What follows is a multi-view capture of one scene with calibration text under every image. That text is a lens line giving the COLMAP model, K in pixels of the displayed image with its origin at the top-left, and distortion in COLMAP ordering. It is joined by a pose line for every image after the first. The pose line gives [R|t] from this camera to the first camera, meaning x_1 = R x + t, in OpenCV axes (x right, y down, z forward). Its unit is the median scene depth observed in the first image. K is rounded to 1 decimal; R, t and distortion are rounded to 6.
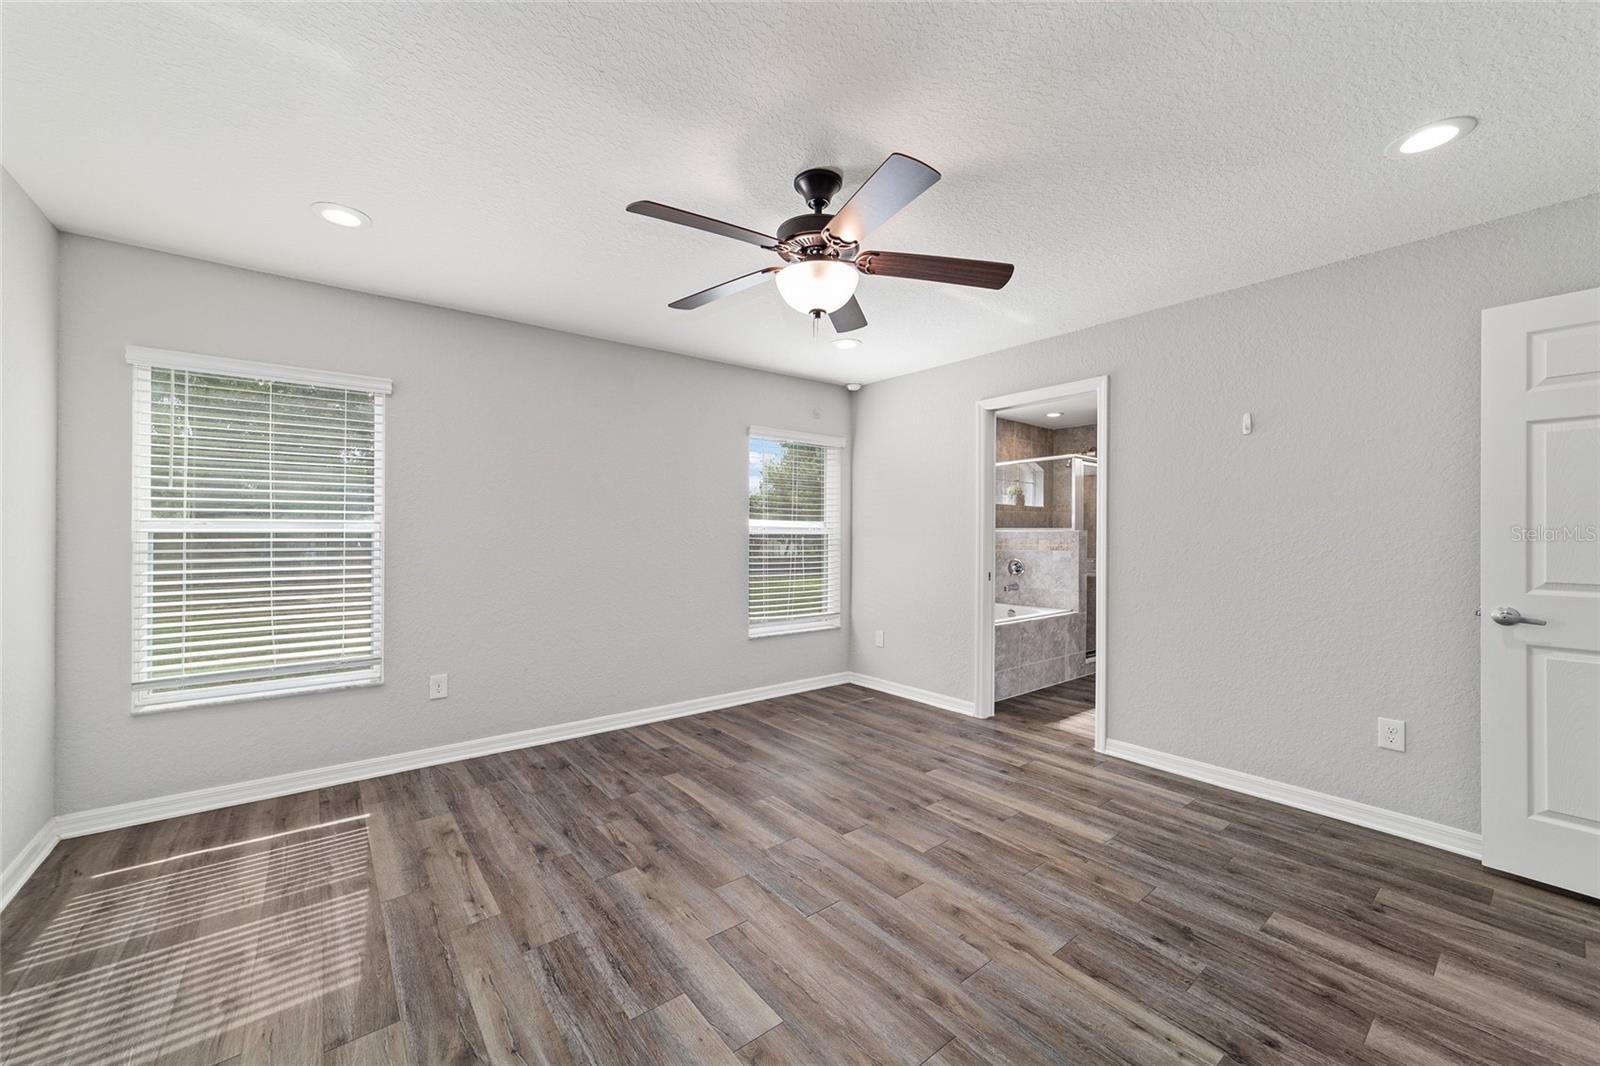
lens RADIAL K [[615.0, 0, 799.2], [0, 615.0, 533.8], [0, 0, 1]] dist [-0.018889, 0.008822]
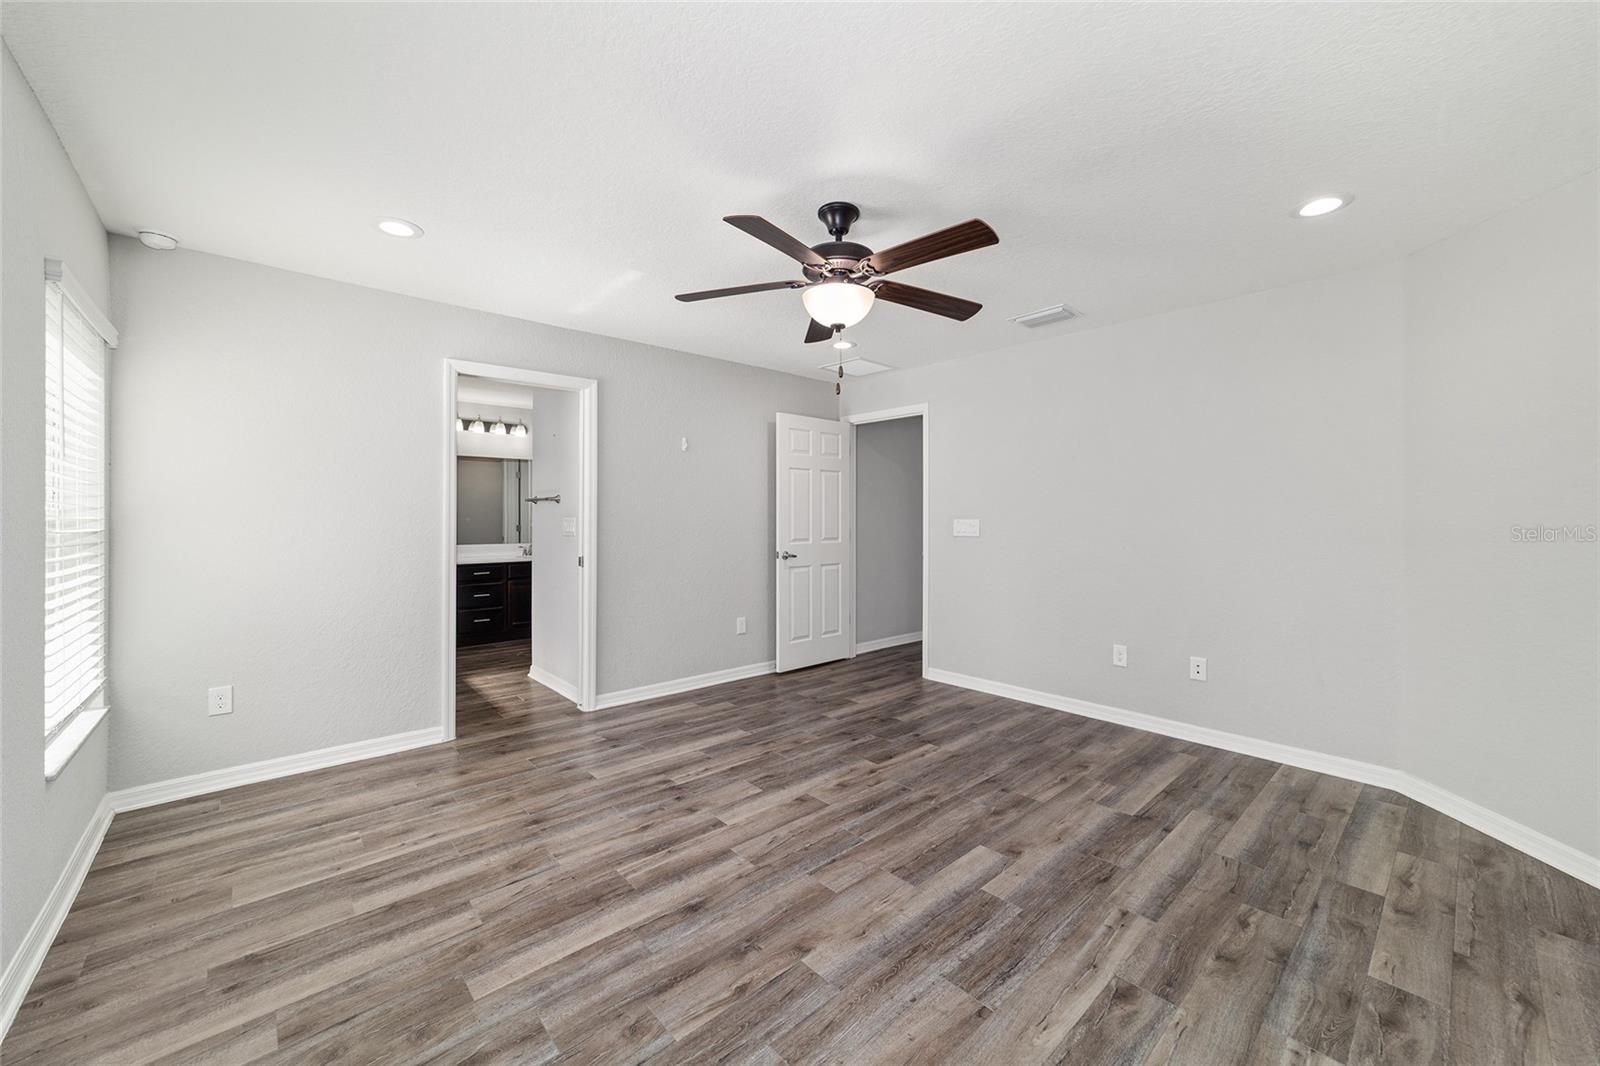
lens RADIAL K [[615.0, 0, 797.5], [0, 615.0, 521.5], [0, 0, 1]] dist [-0.018889, 0.008822]
pose [[-0.058762, -0.009120, 0.998230, -0.972128], [0.001650, 0.999956, 0.009233, -0.007373], [-0.998271, 0.002190, -0.058744, 0.998944]]
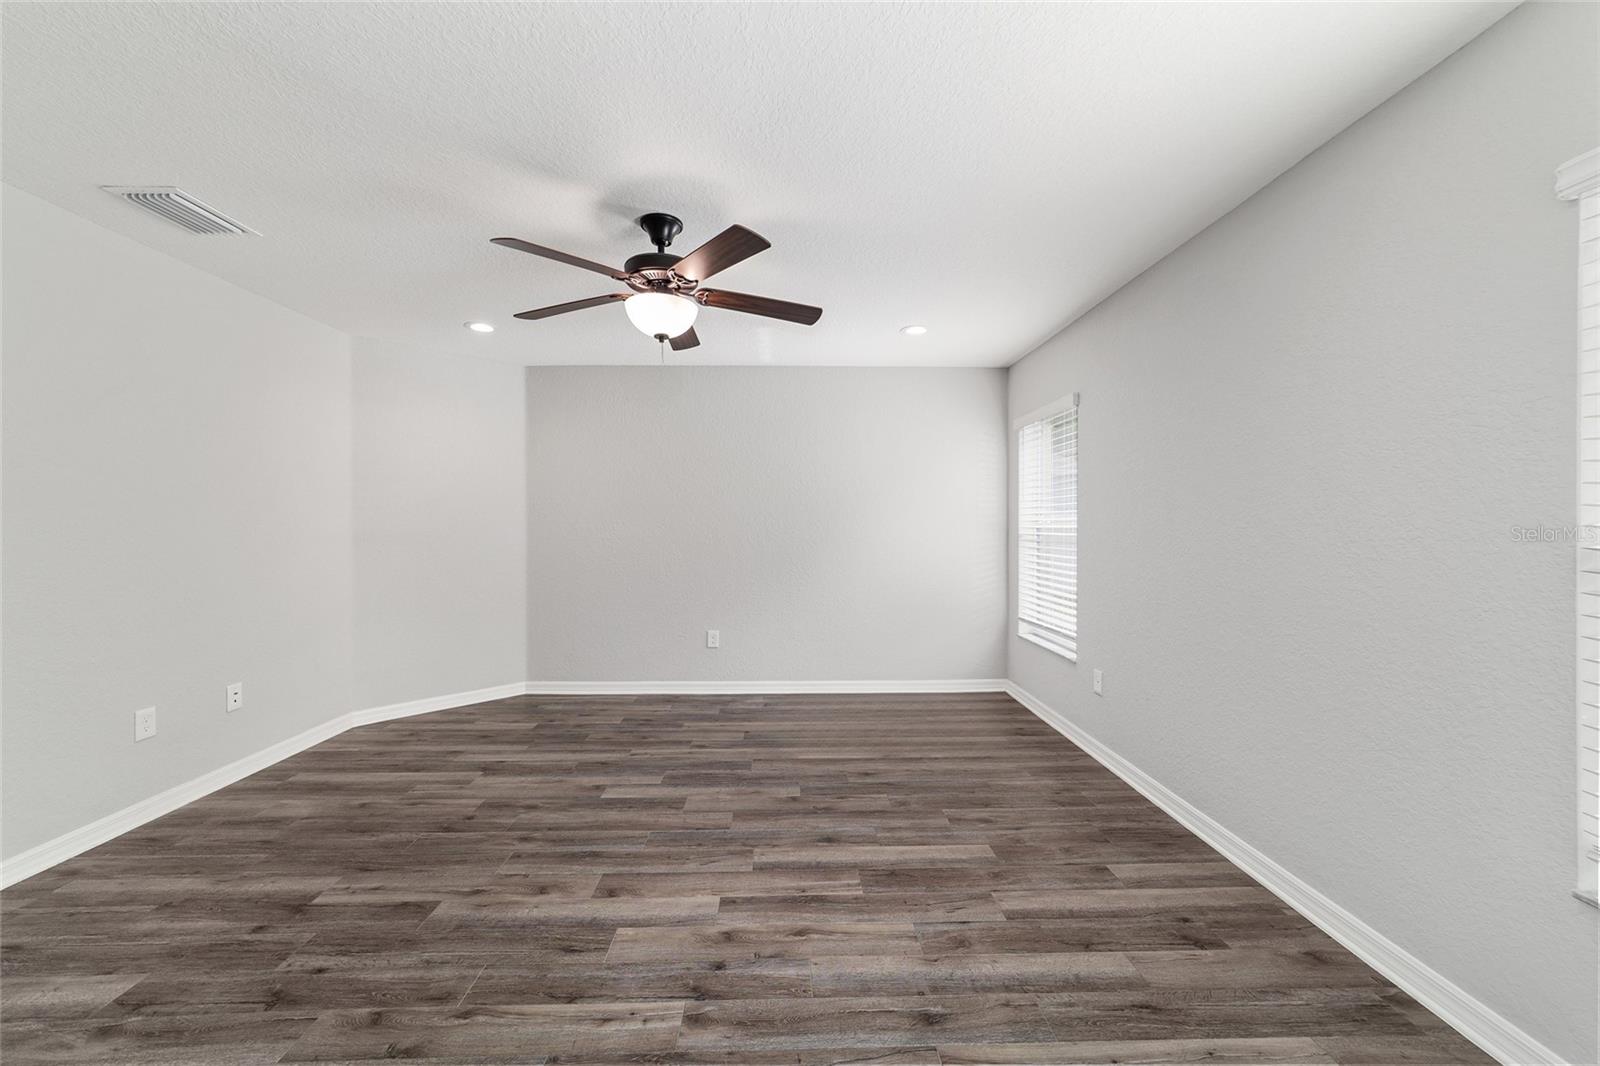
lens RADIAL K [[615.0, 0, 800.2], [0, 615.0, 523.7], [0, 0, 1]] dist [-0.018889, 0.008822]
pose [[-0.596823, -0.006027, -0.802351, 0.702996], [-0.003441, 0.999982, -0.004952, -0.003556], [0.802366, -0.000194, -0.596833, 1.664260]]
